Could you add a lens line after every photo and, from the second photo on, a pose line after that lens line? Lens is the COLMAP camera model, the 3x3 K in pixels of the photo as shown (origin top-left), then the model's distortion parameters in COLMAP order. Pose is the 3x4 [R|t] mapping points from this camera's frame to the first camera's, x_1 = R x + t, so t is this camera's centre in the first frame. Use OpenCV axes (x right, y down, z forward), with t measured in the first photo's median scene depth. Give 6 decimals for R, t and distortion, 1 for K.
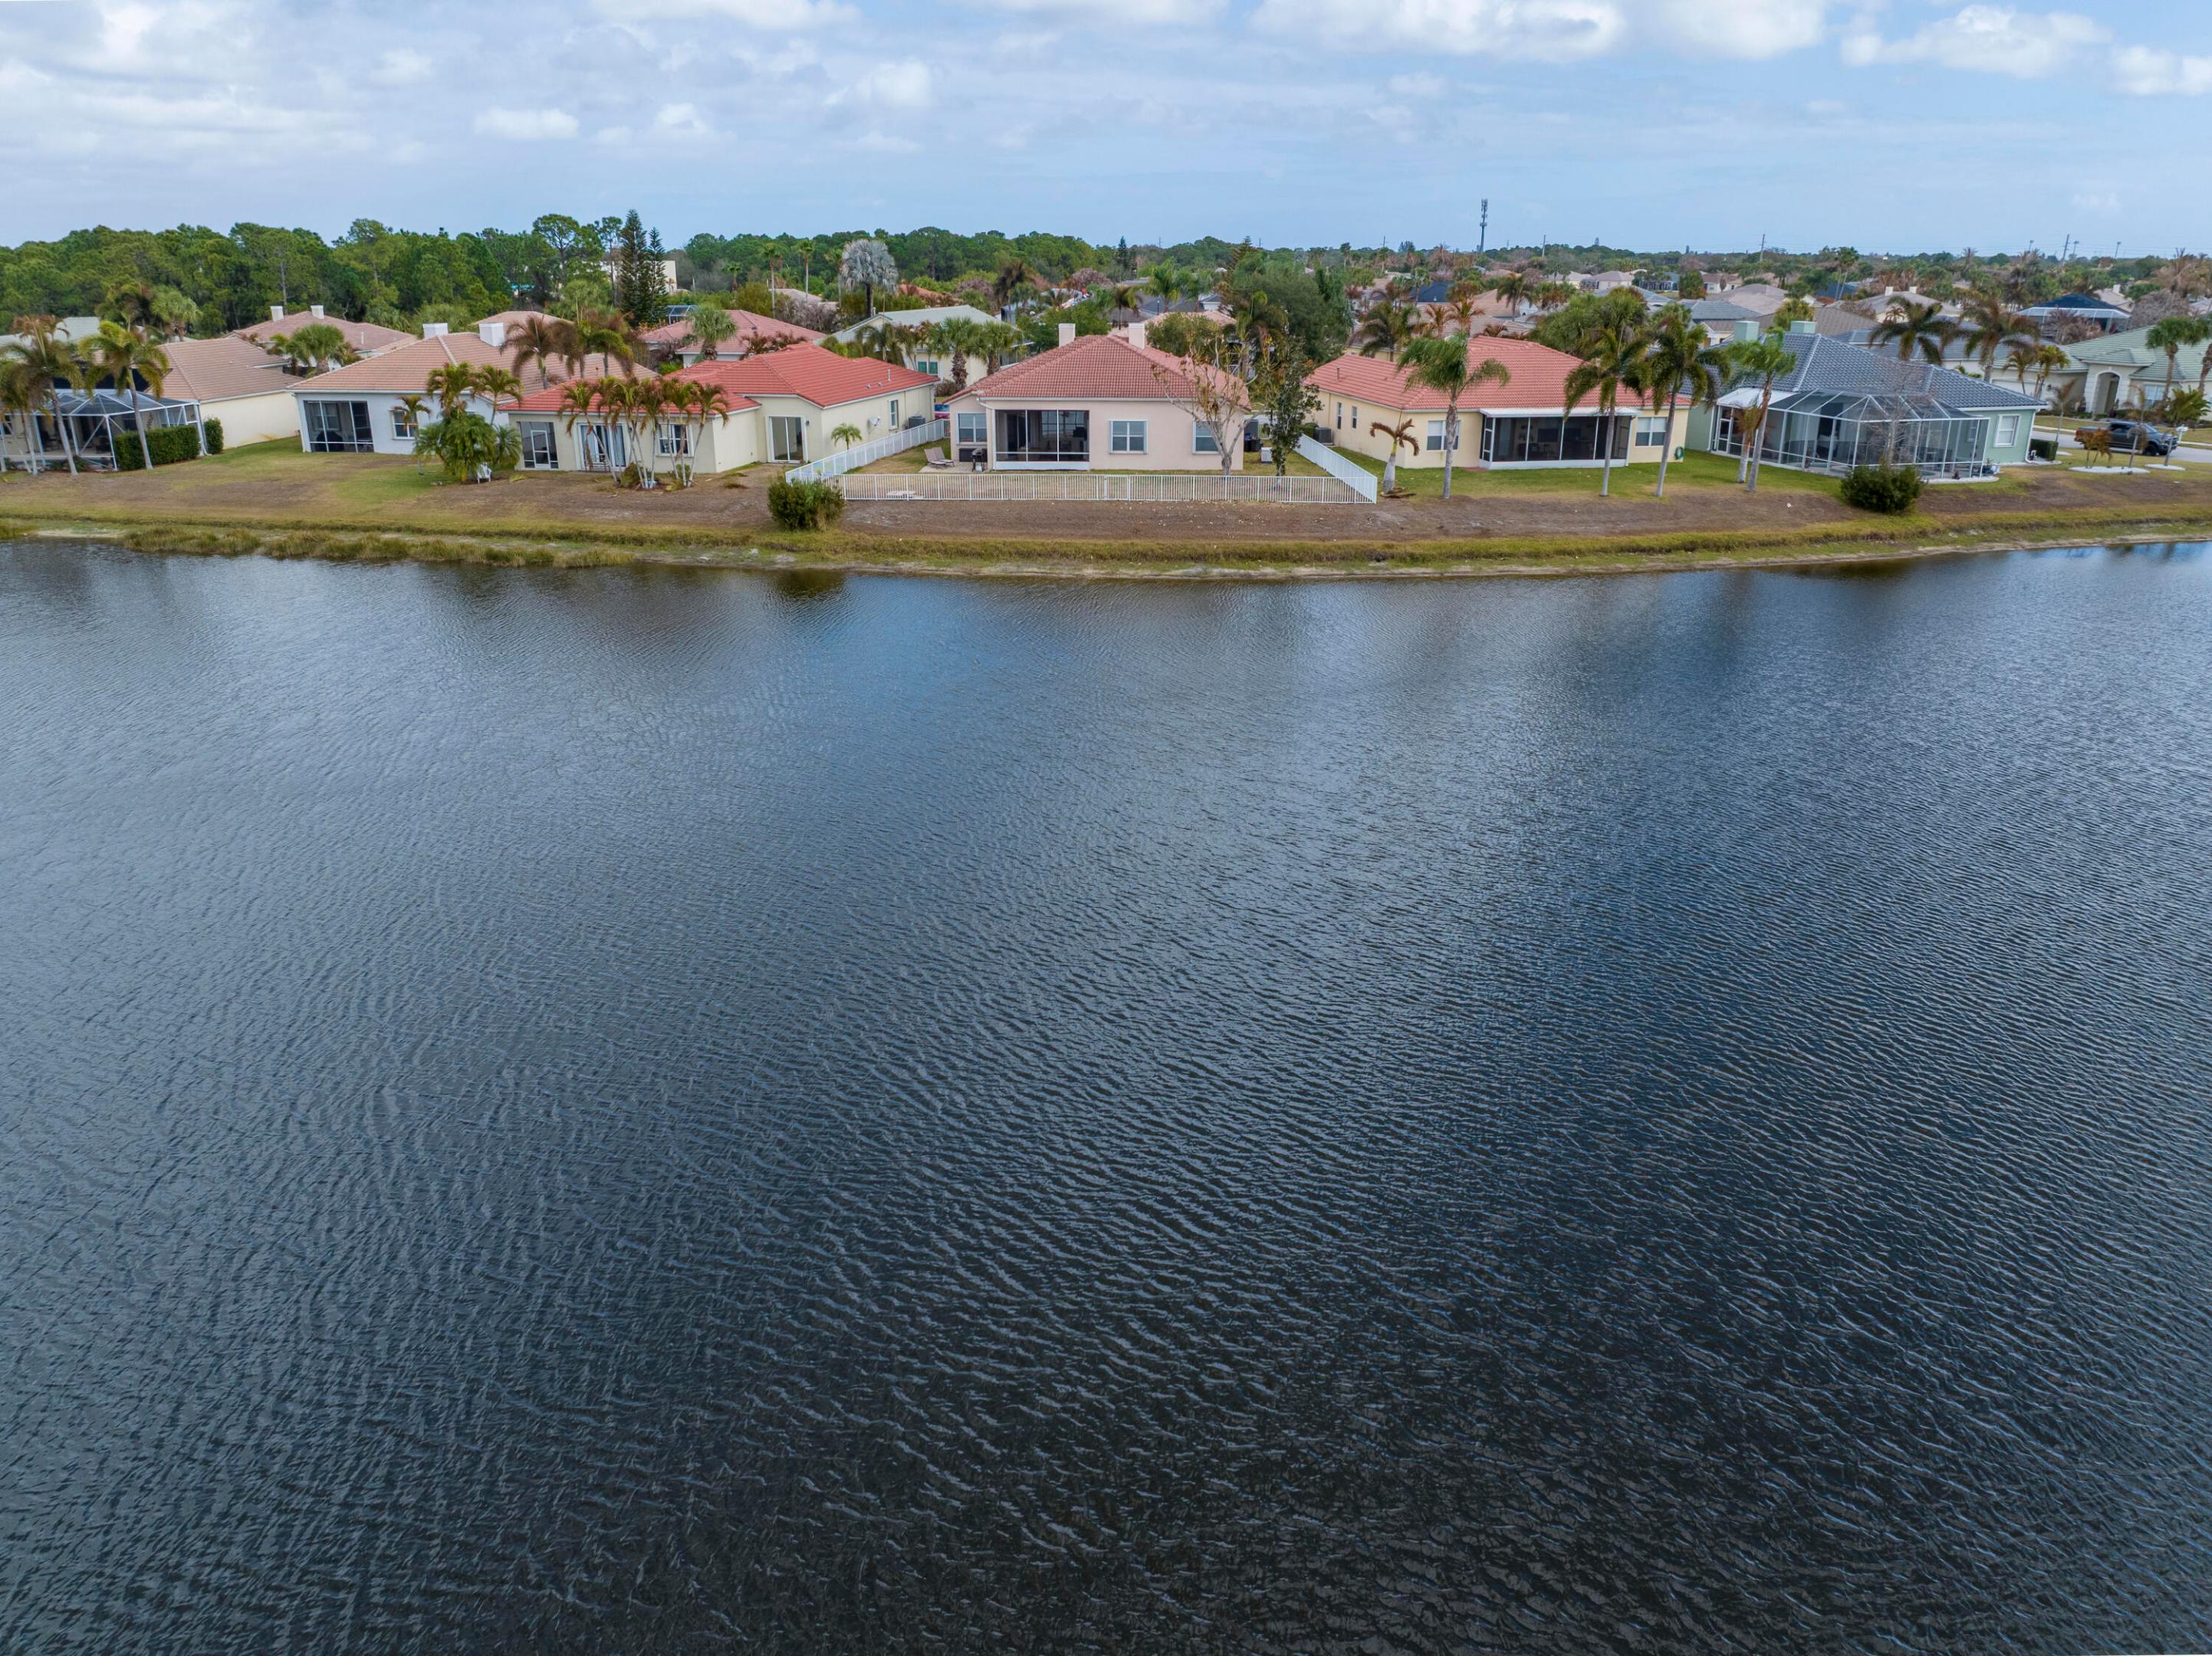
lens RADIAL K [[1549.1, 0, 1100.9], [0, 1549.1, 824.7], [0, 0, 1]] dist [-0.042296, -0.001541]
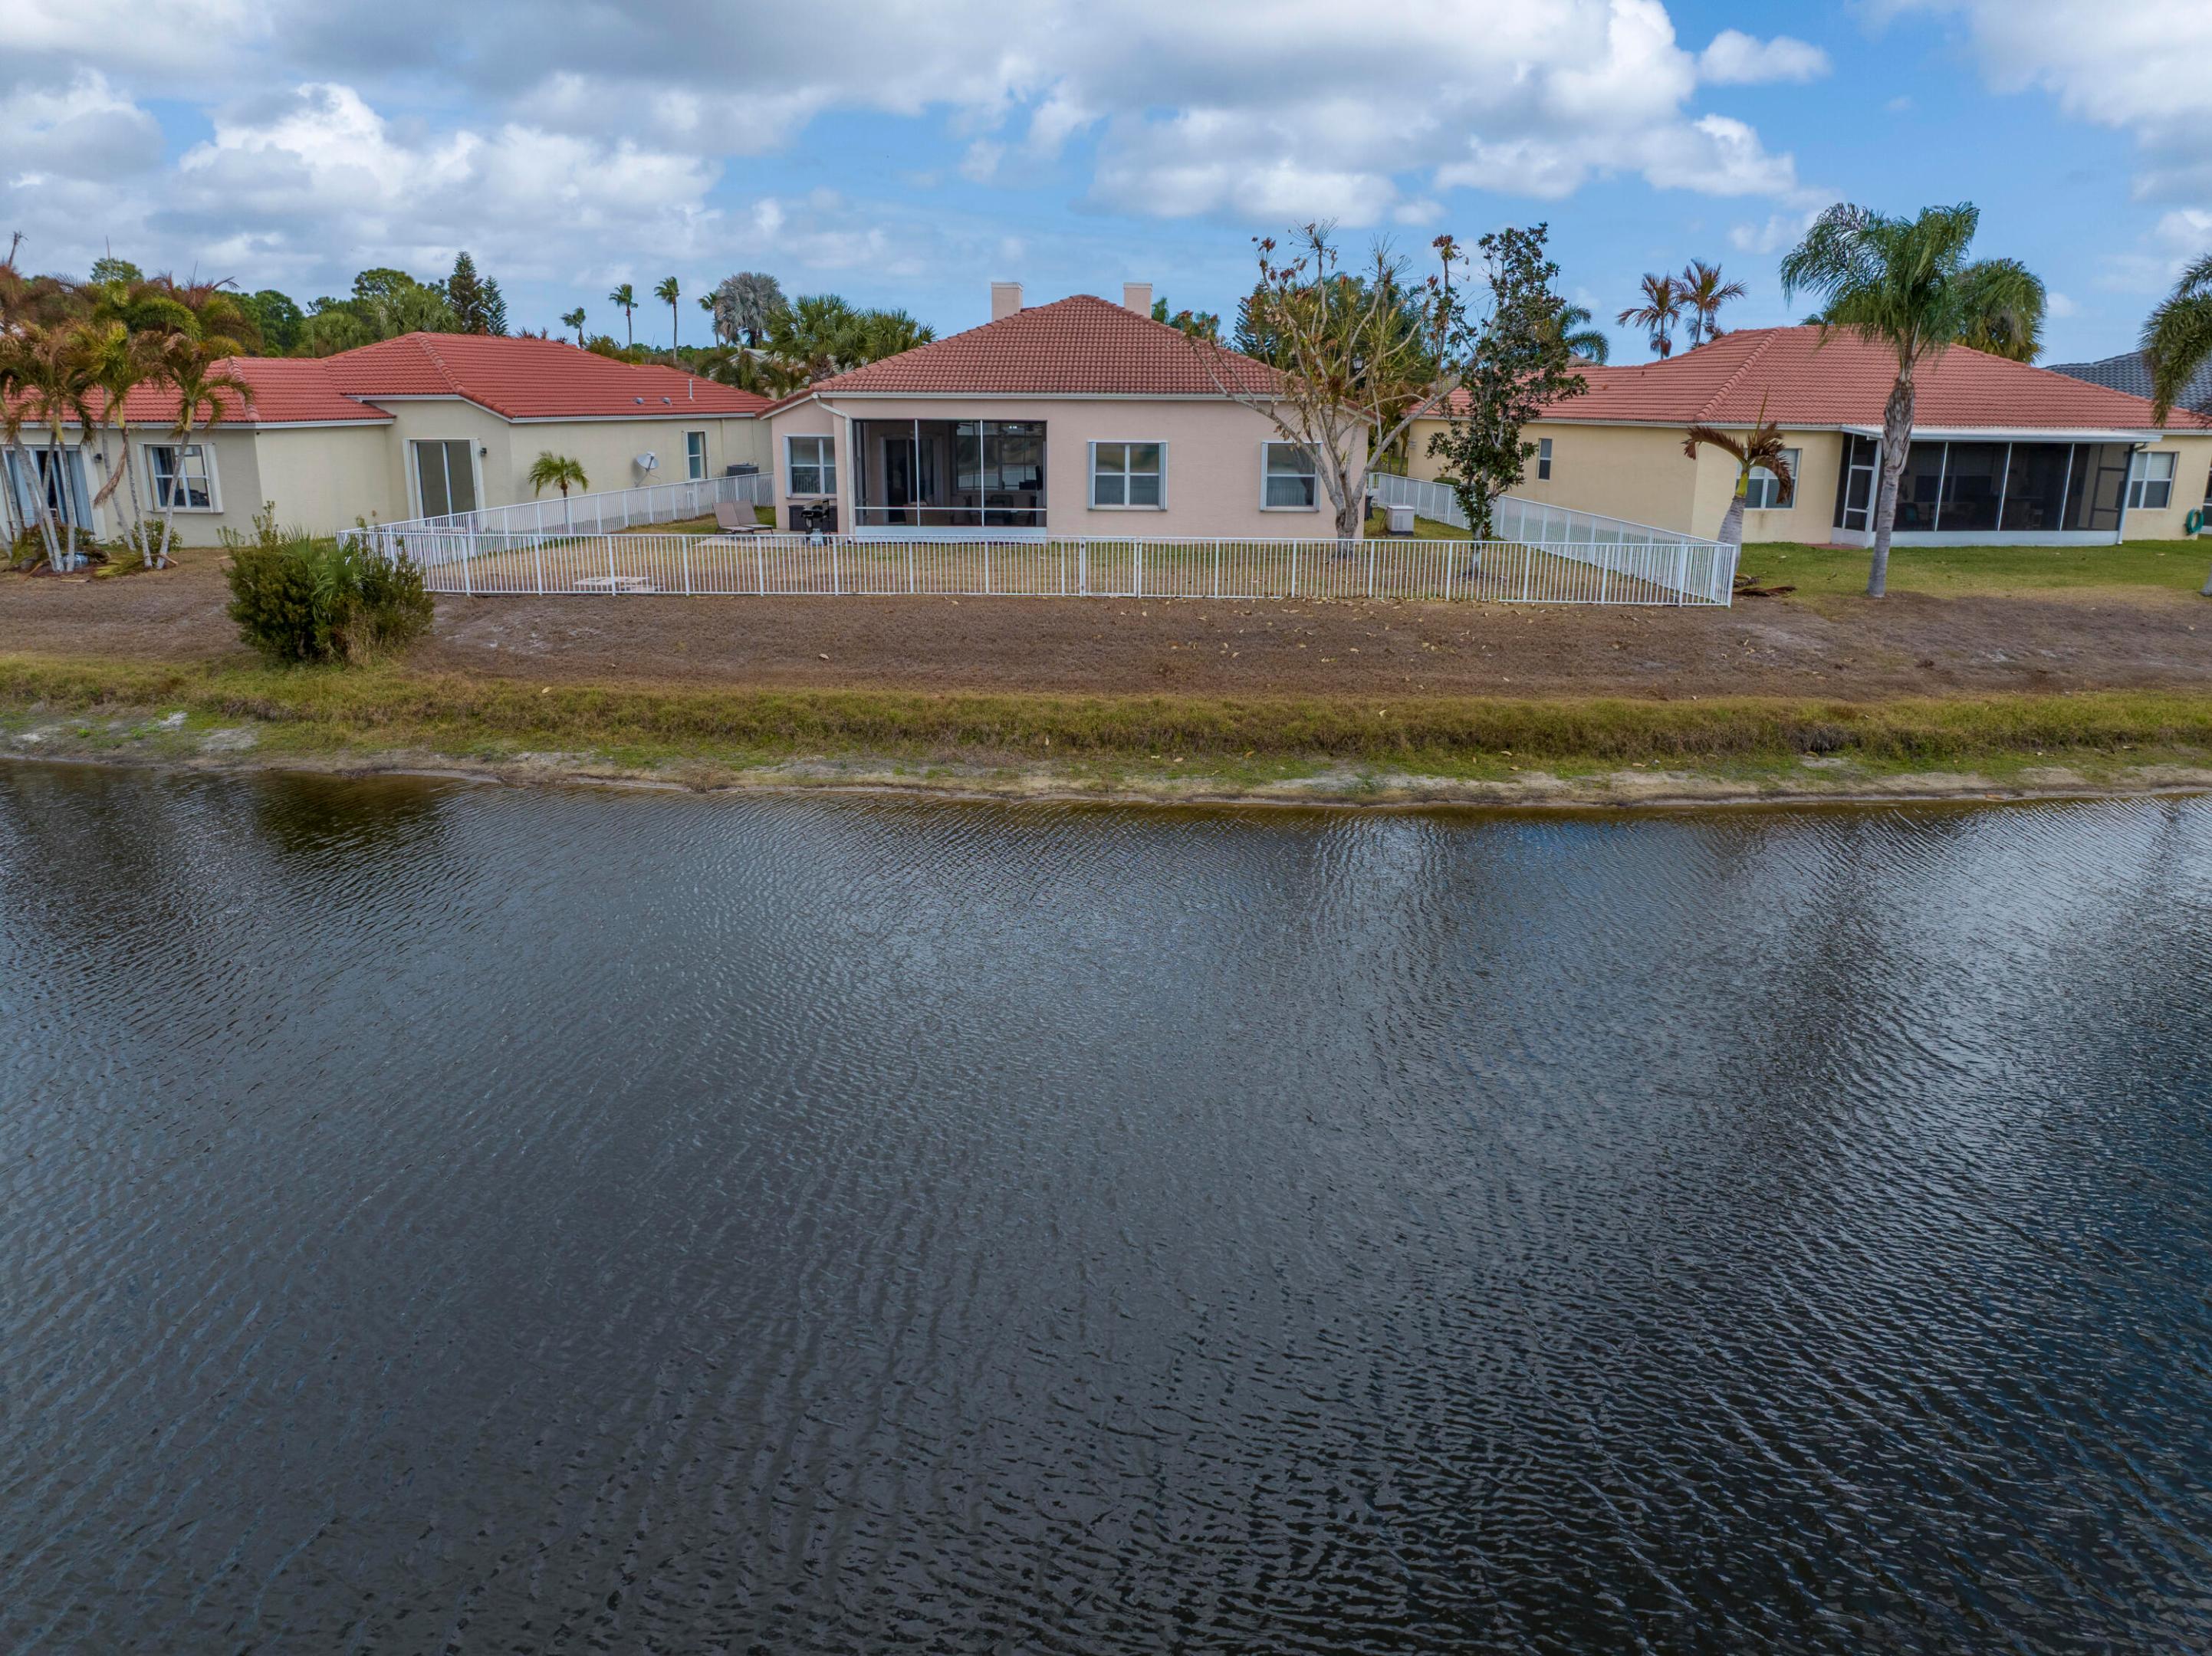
lens RADIAL K [[1549.1, 0, 1112.0], [0, 1549.1, 835.6], [0, 0, 1]] dist [-0.042296, -0.001541]
pose [[0.999609, 0.000880, 0.027953, -0.000626], [0.001313, 0.996926, -0.078343, -0.102215], [-0.027936, 0.078349, 0.996534, 0.533634]]
